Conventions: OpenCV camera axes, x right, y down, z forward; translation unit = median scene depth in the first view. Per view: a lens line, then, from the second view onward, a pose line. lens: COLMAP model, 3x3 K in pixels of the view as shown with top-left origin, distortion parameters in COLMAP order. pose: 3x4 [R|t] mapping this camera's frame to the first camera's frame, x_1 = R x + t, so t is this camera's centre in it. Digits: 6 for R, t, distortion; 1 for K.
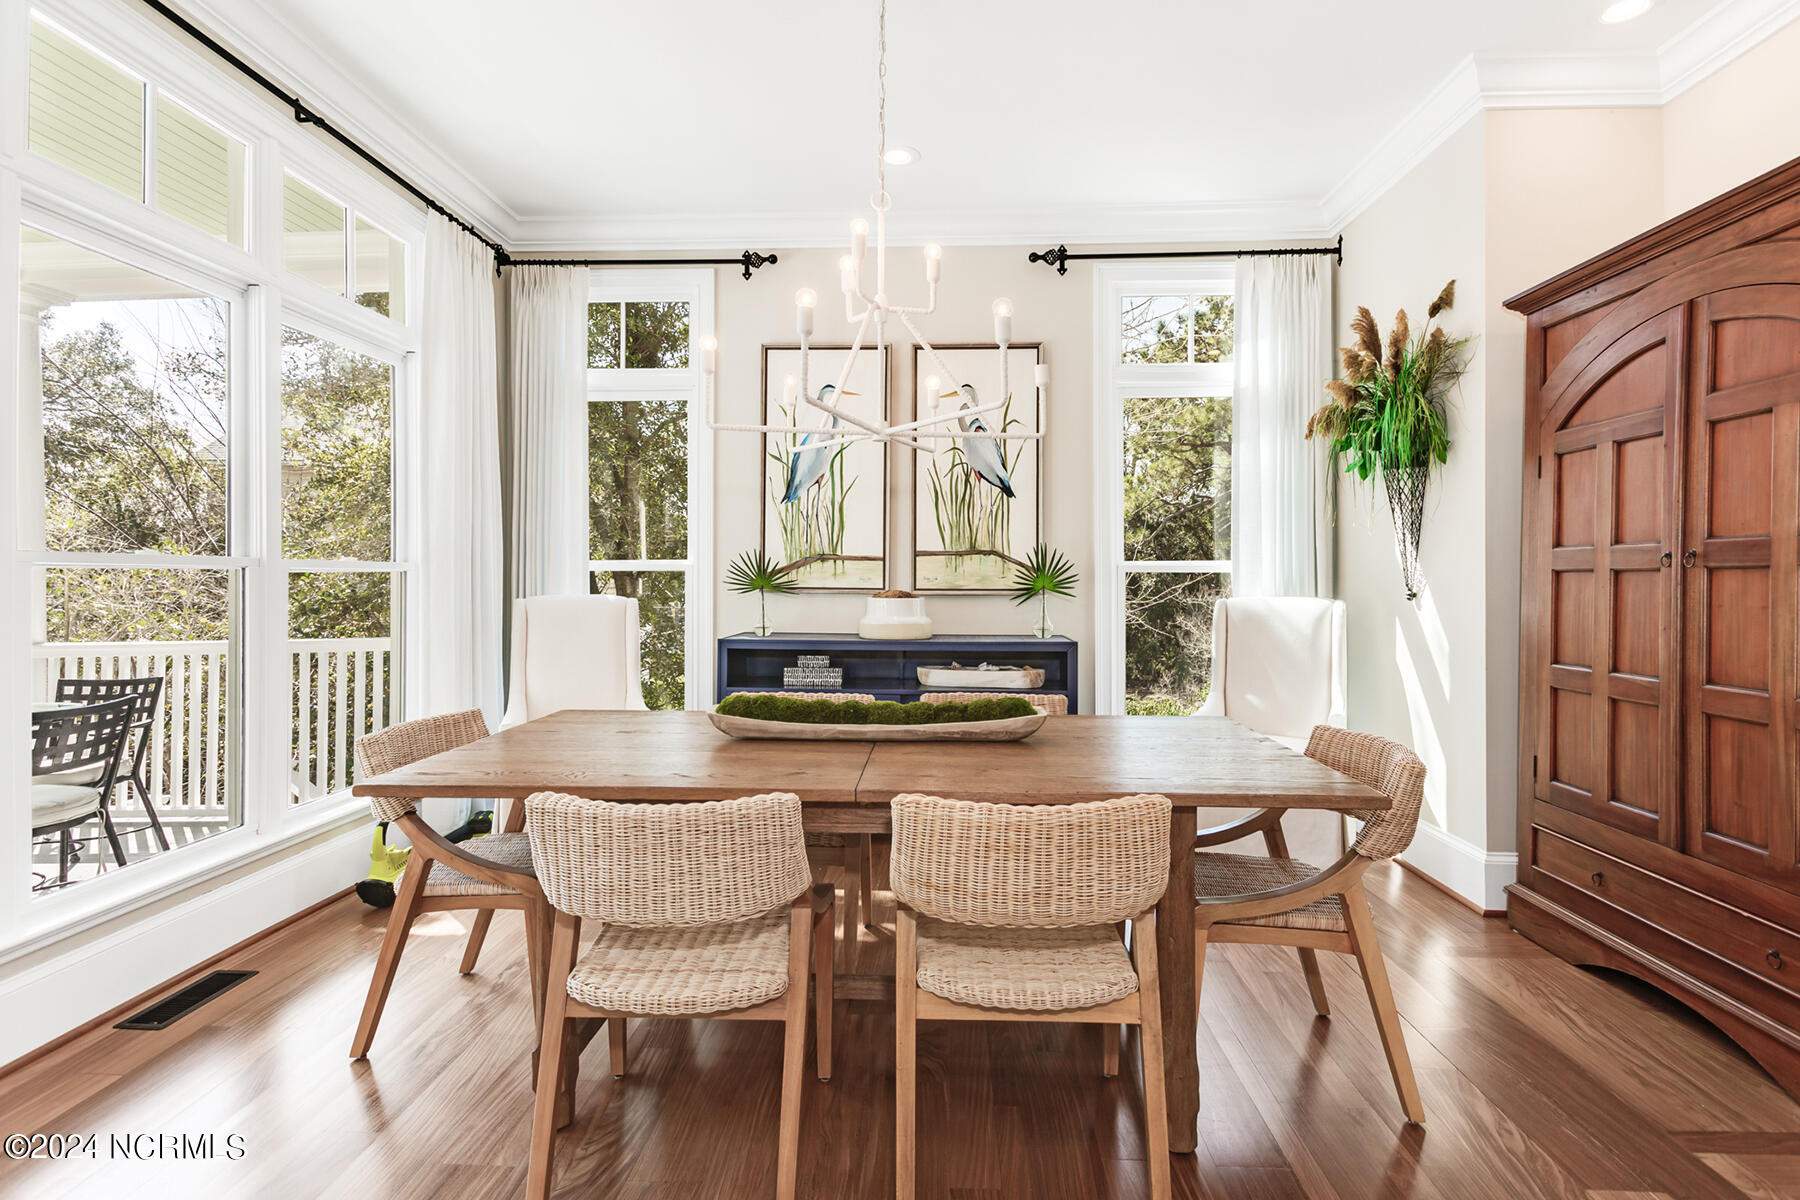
lens RADIAL K [[900.6, 0, 898.1], [0, 900.6, 585.4], [0, 0, 1]] dist [0.003241, 0.000538]
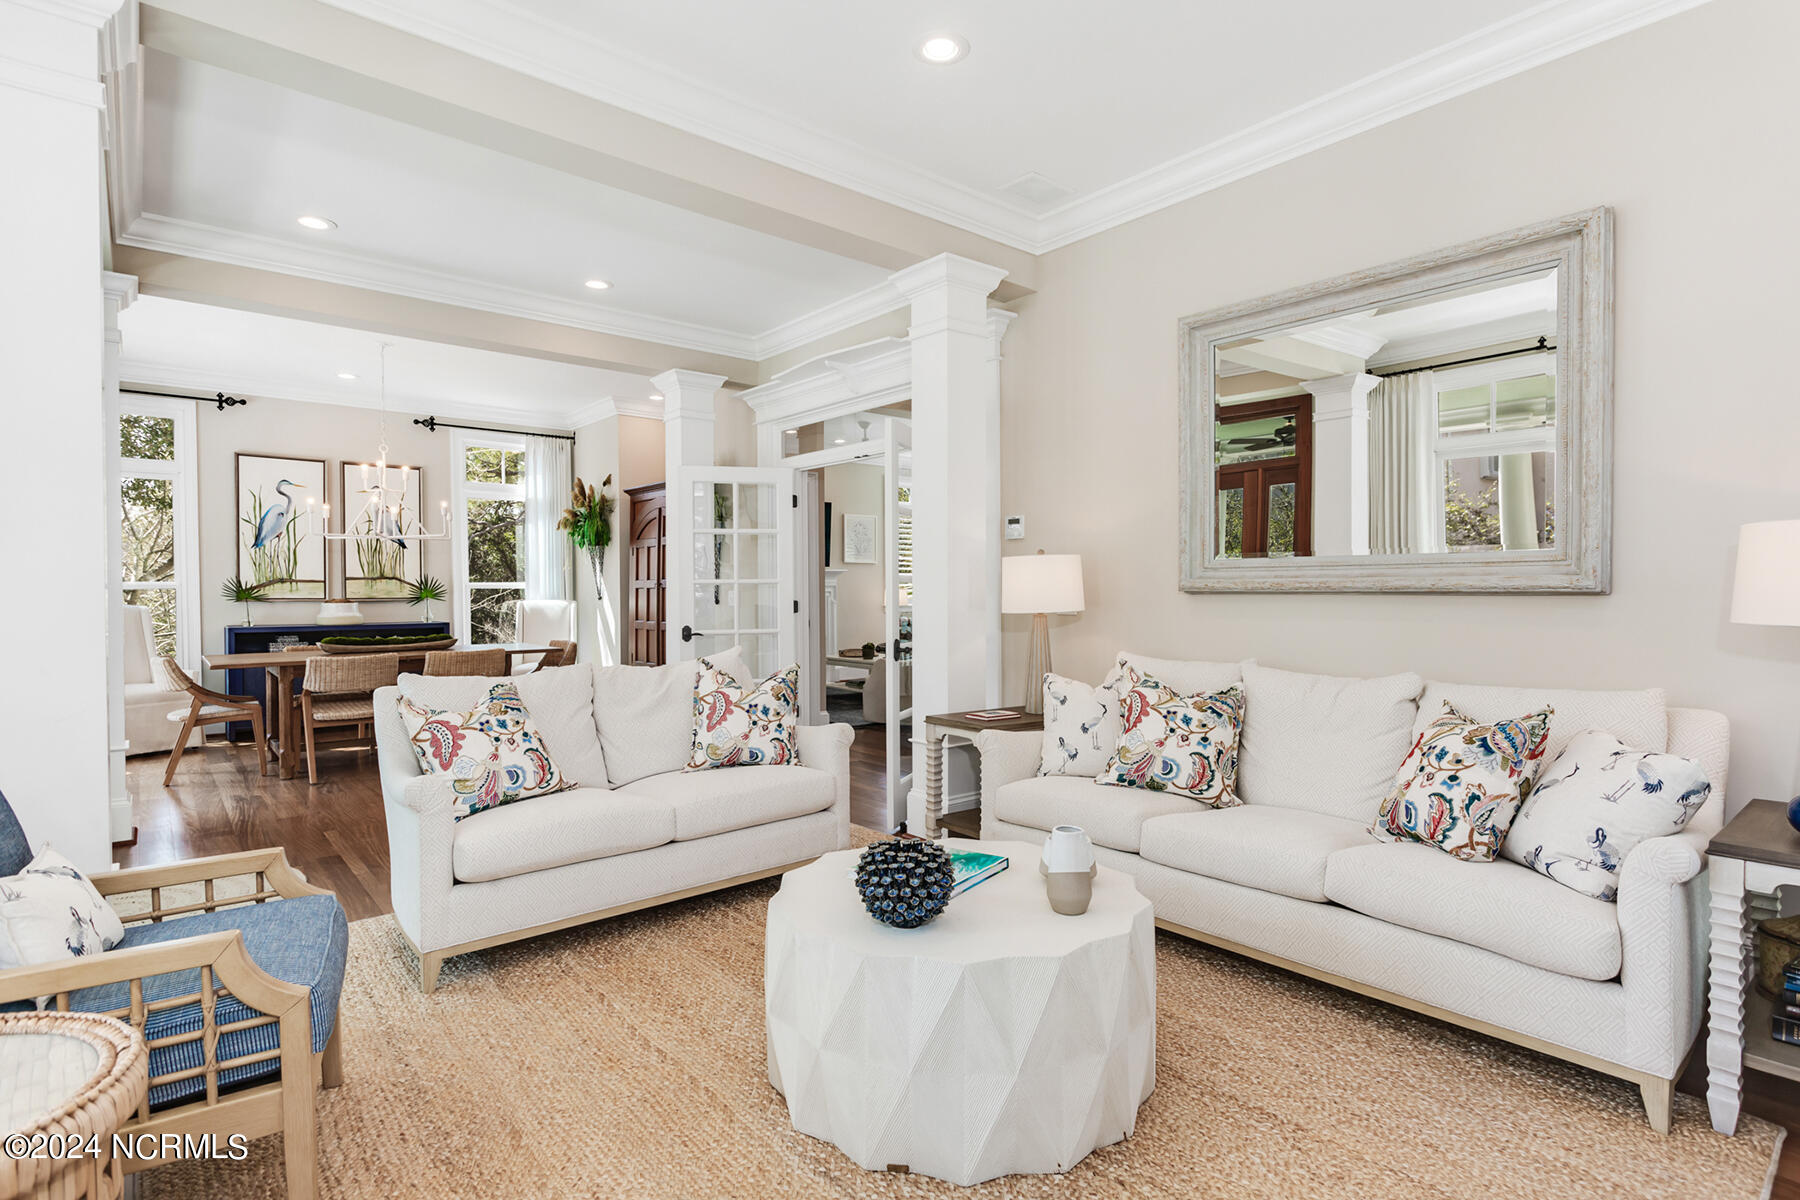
lens RADIAL K [[900.6, 0, 897.3], [0, 900.6, 599.6], [0, 0, 1]] dist [0.003241, 0.000538]
pose [[0.741465, -0.014078, 0.670844, -0.374271], [0.012592, 0.999896, 0.007066, 0.007804], [-0.670874, 0.003209, 0.741565, -1.076518]]
